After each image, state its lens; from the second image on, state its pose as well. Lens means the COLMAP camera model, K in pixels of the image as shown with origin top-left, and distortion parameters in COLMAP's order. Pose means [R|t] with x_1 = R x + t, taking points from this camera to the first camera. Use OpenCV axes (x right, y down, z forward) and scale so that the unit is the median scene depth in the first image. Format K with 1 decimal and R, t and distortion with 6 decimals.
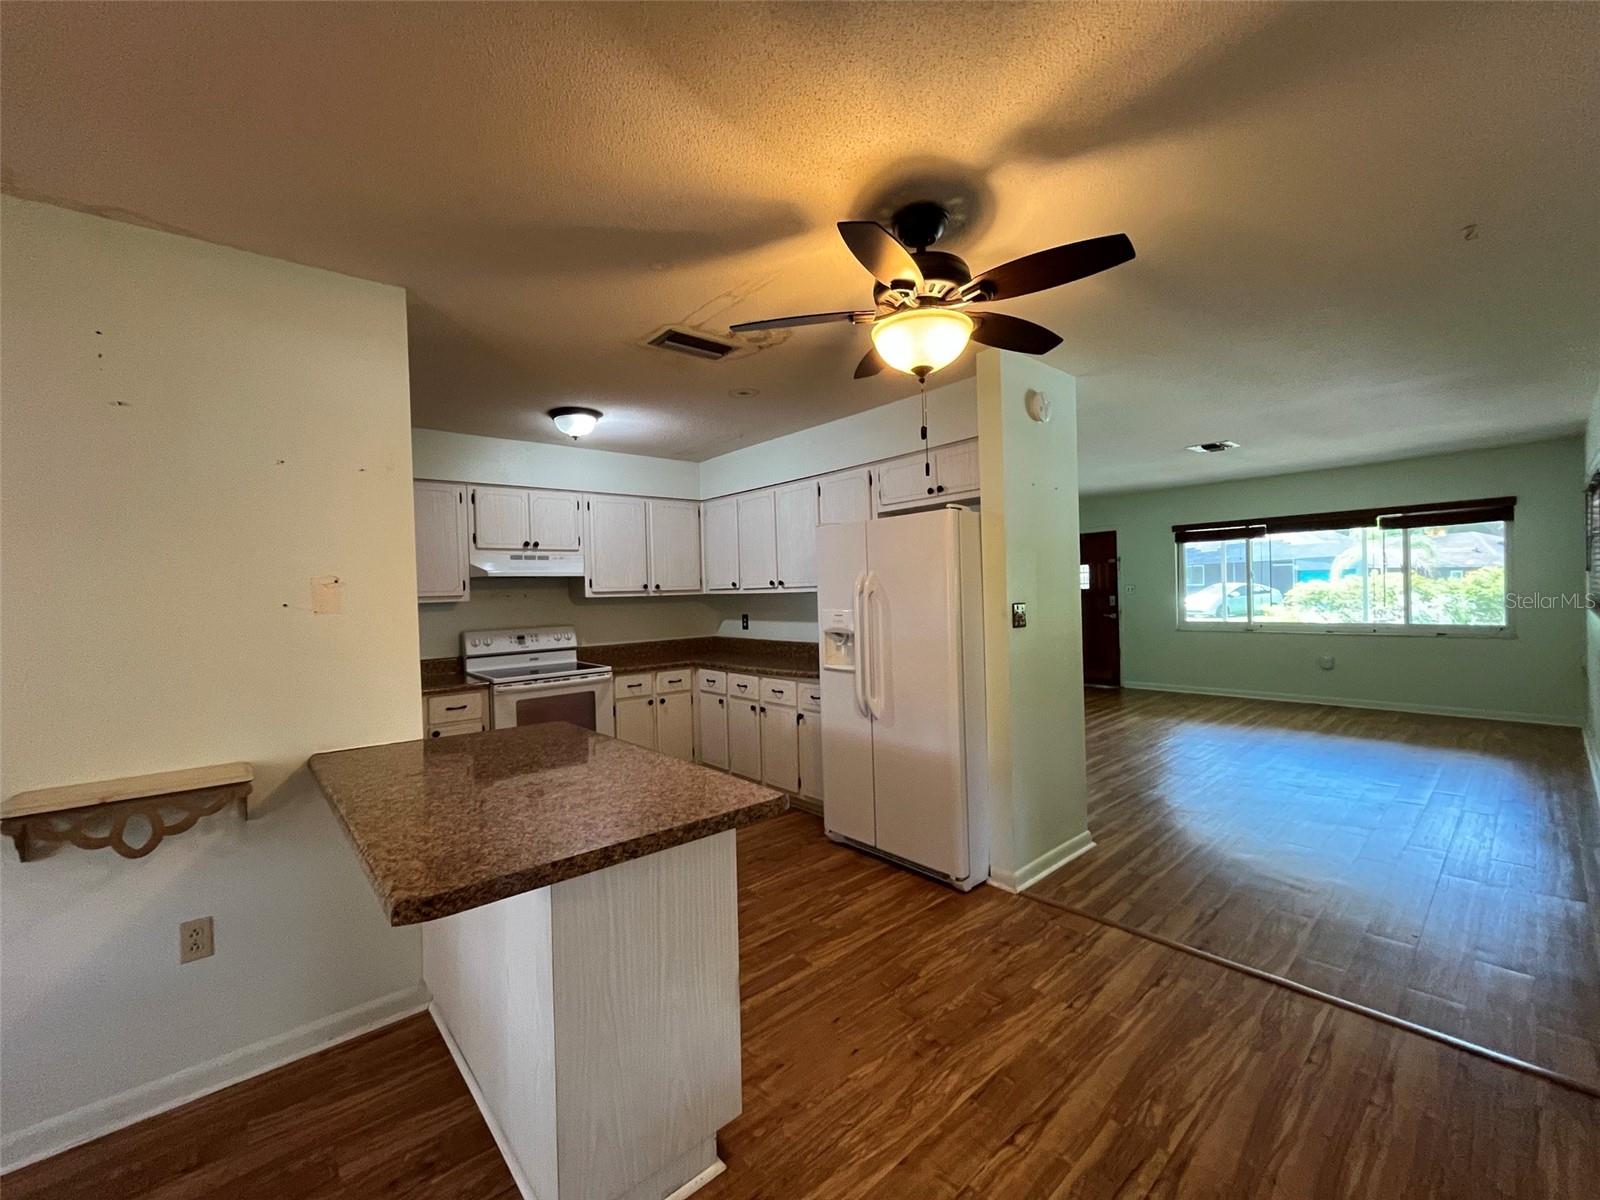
lens RADIAL K [[652.7, 0, 797.5], [0, 652.7, 598.8], [0, 0, 1]] dist [-0.000576, -0.000289]
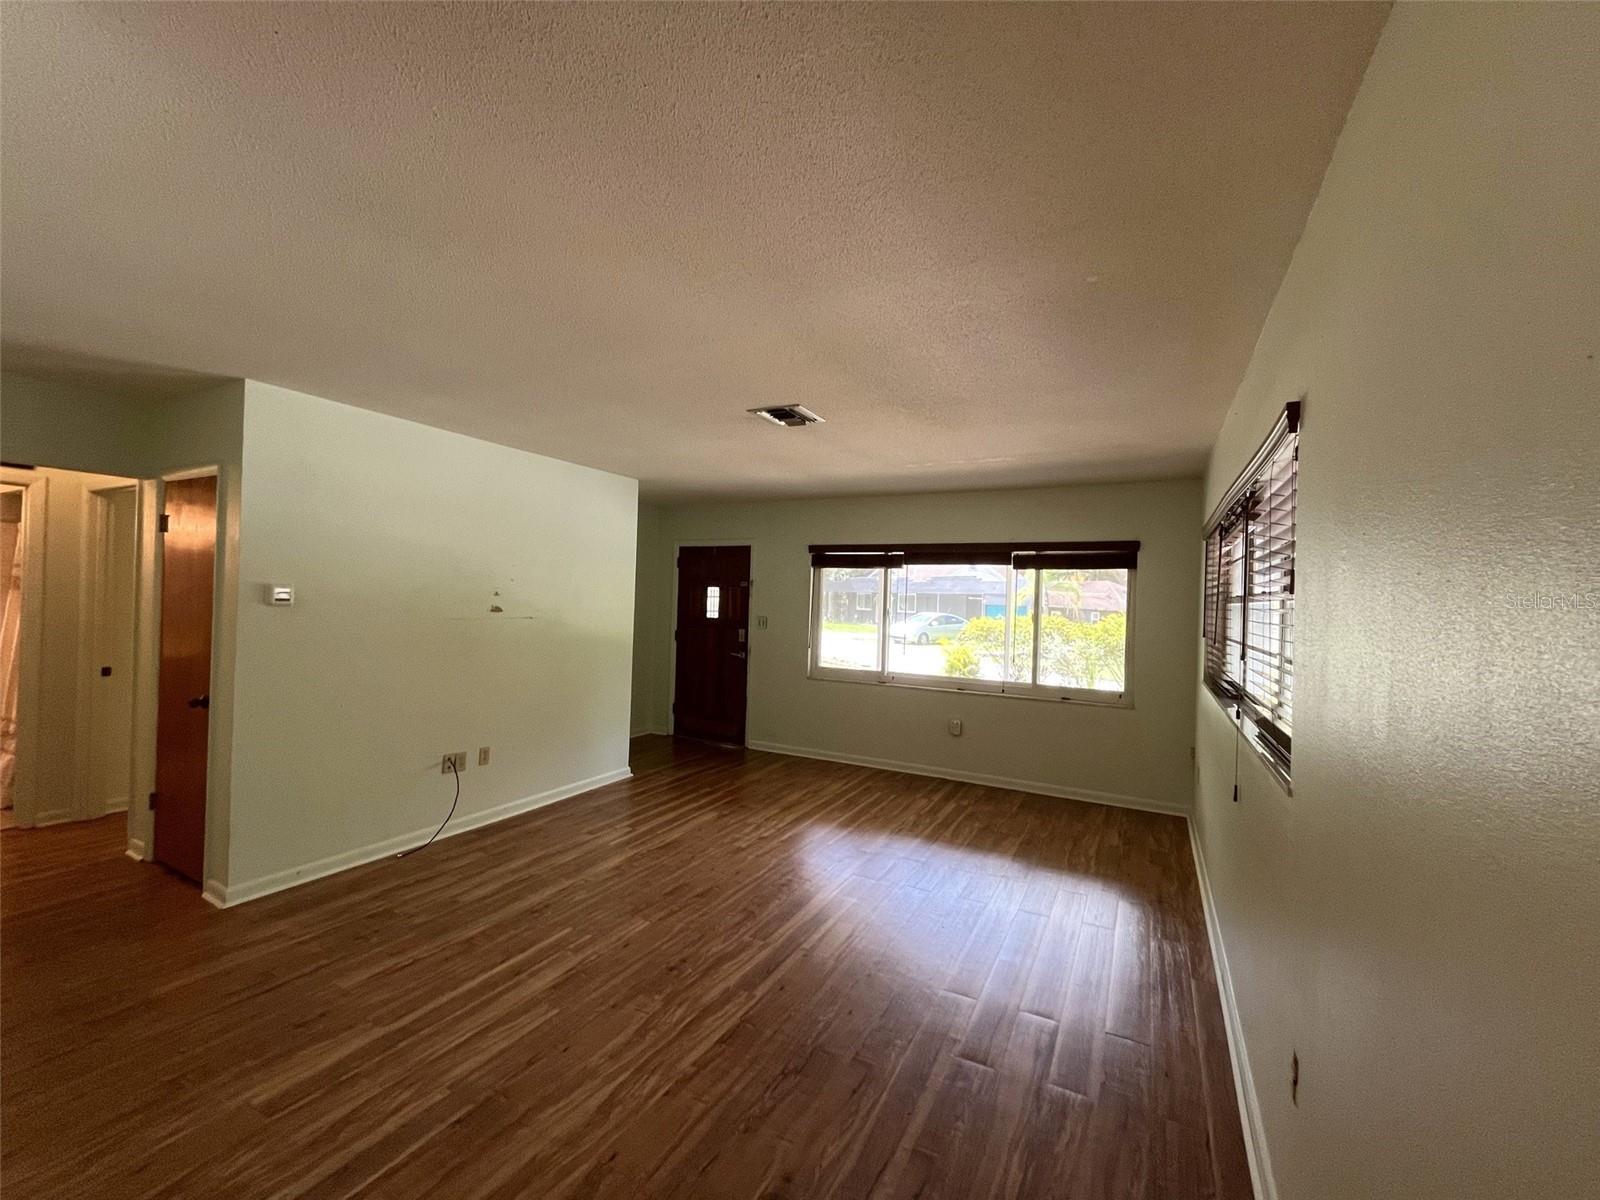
lens RADIAL K [[652.7, 0, 797.5], [0, 652.7, 598.8], [0, 0, 1]] dist [-0.000576, -0.000289]
pose [[0.934489, 0.060438, 0.350825, 0.306192], [-0.054990, 0.998162, -0.025481, -0.027732], [-0.351720, 0.004520, 0.936094, 0.282325]]
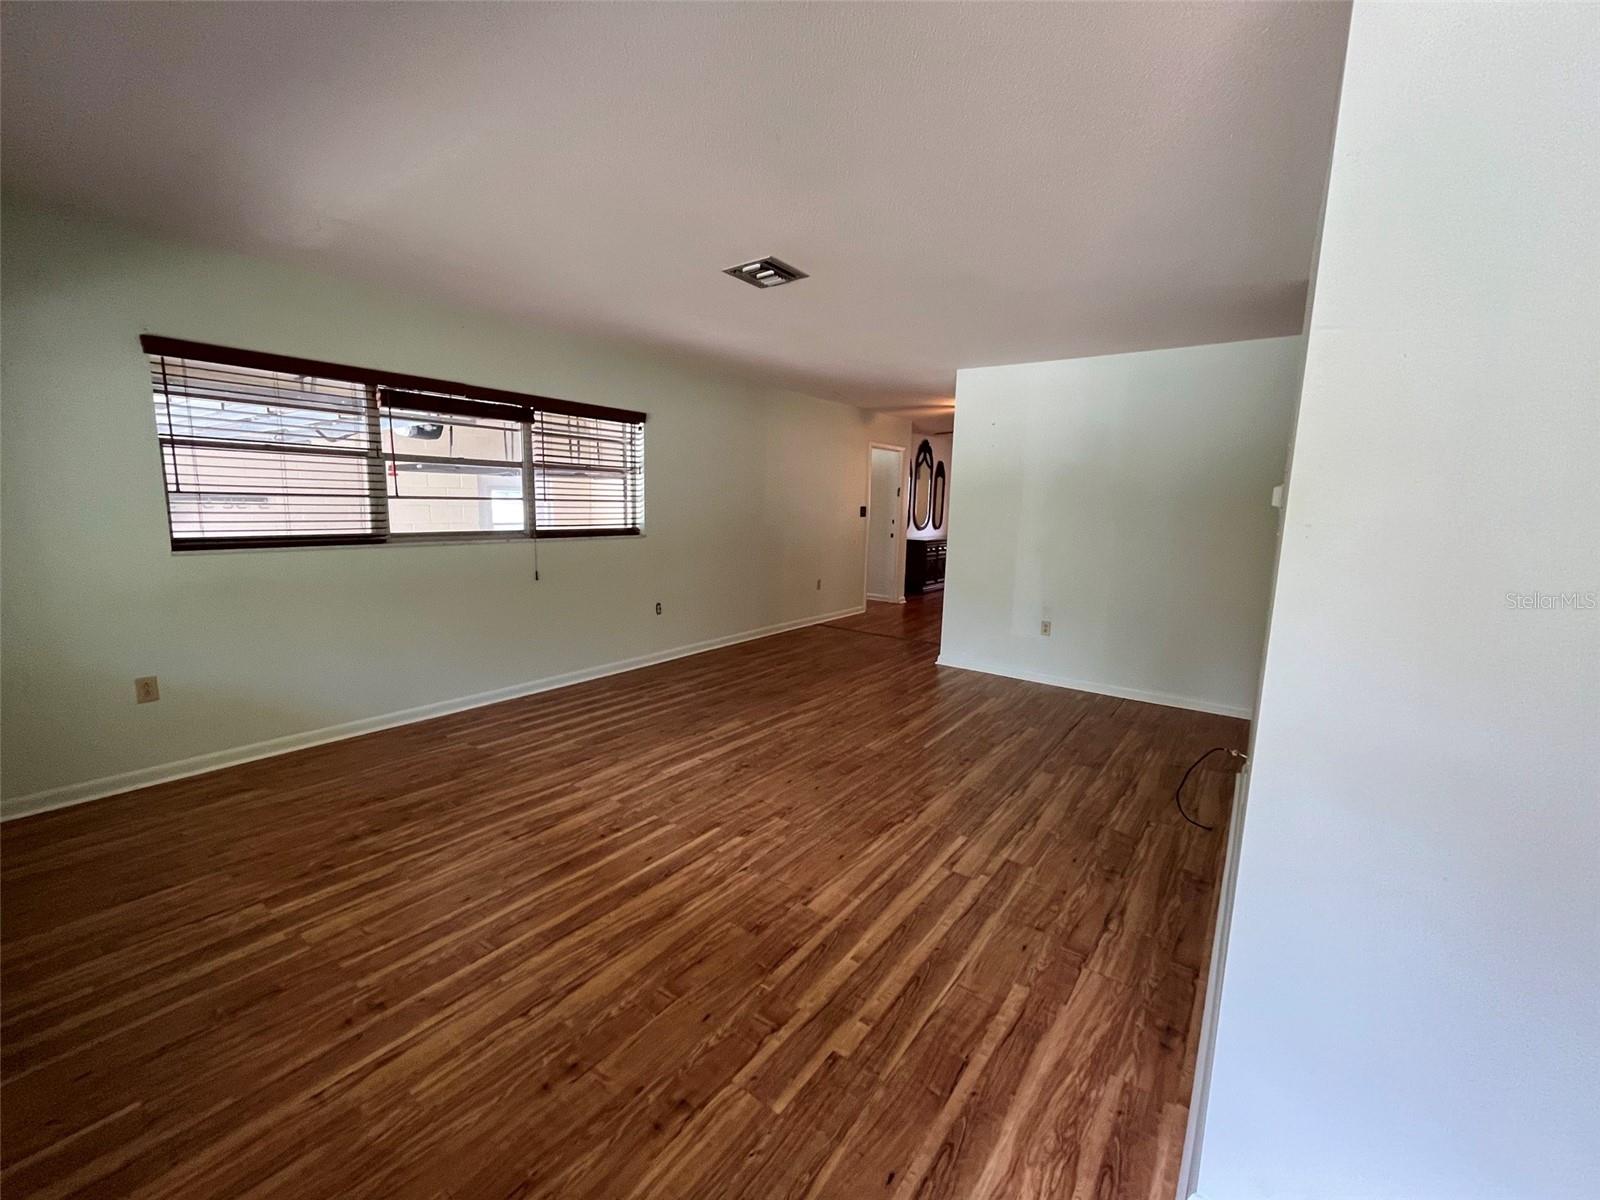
lens RADIAL K [[652.7, 0, 797.5], [0, 652.7, 598.8], [0, 0, 1]] dist [-0.000576, -0.000289]
pose [[-0.976047, 0.039905, -0.213870, 0.528373], [0.003449, 0.985749, 0.168186, -0.029975], [0.217534, 0.163420, -0.962275, 1.147580]]
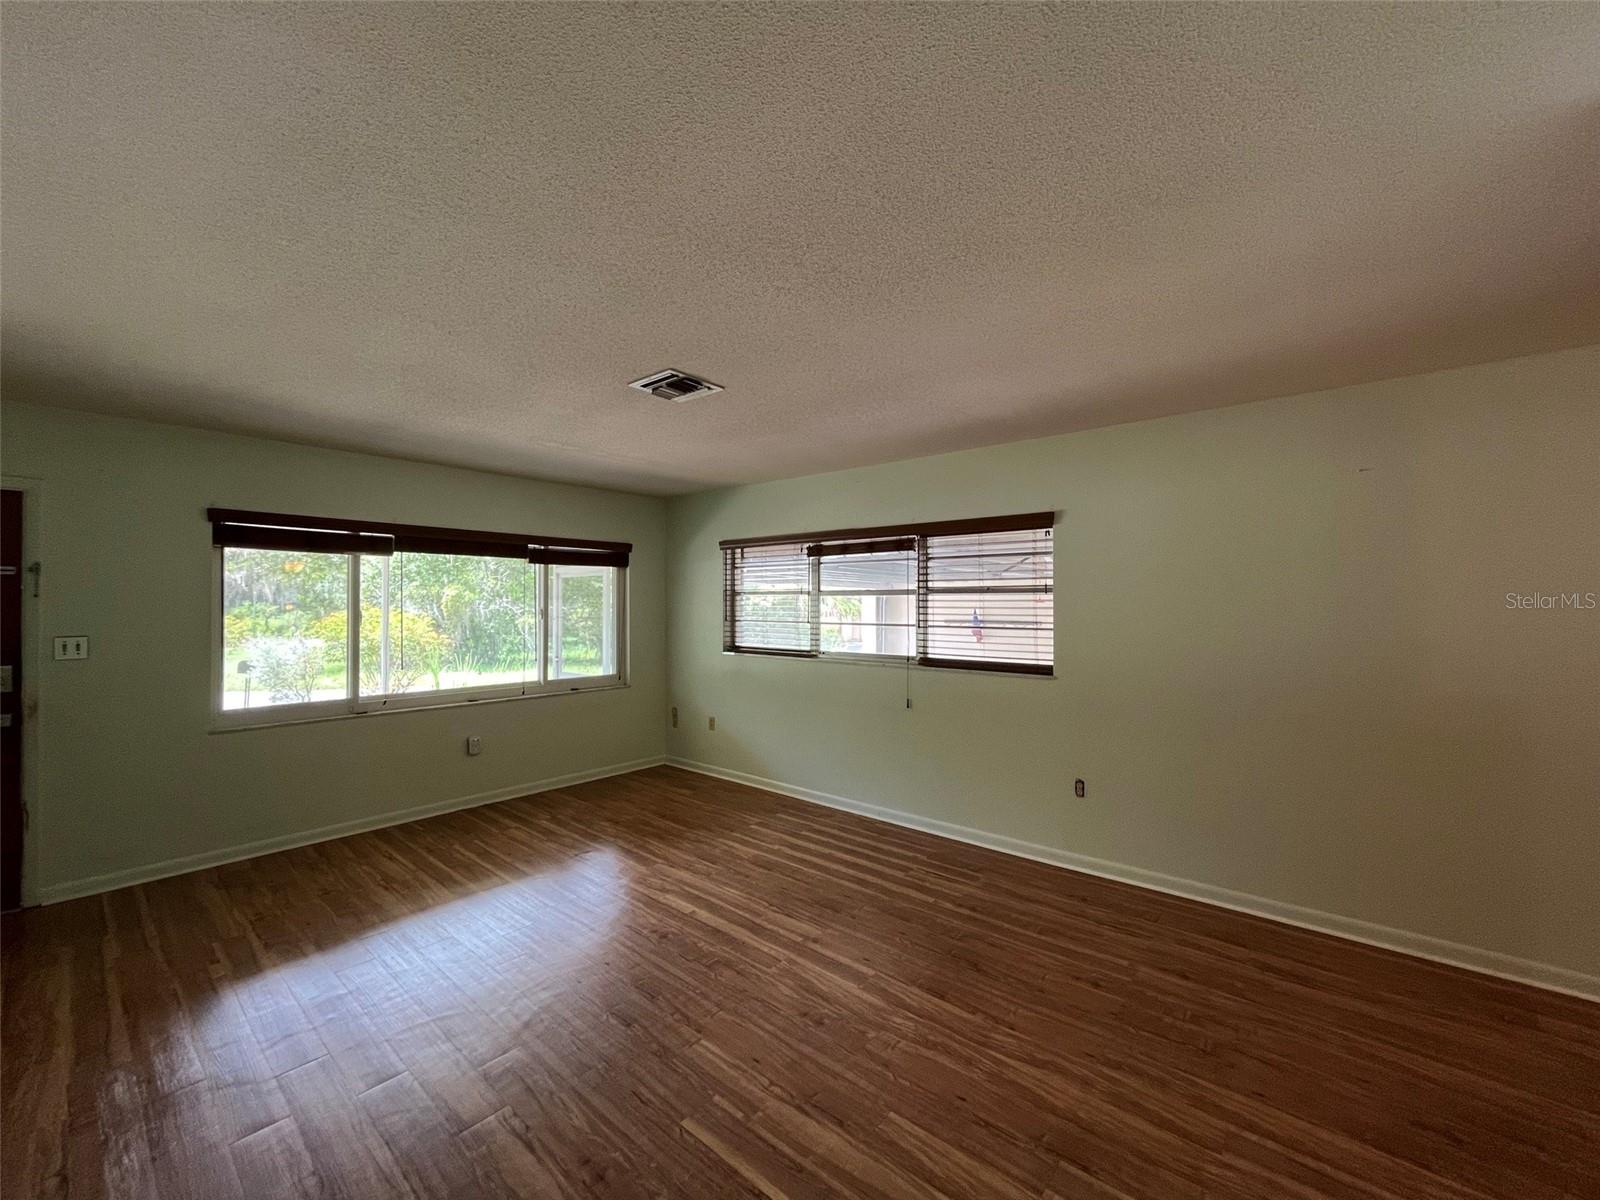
lens RADIAL K [[653.9, 0, 800.0], [0, 653.9, 600.0], [0, 0, 1]] dist [0.000241, -0.000031]
pose [[-0.138044, 0.036733, 0.989745, 0.062278], [0.016511, 0.999258, -0.034783, -0.024722], [-0.990288, 0.011541, -0.138548, 0.689252]]
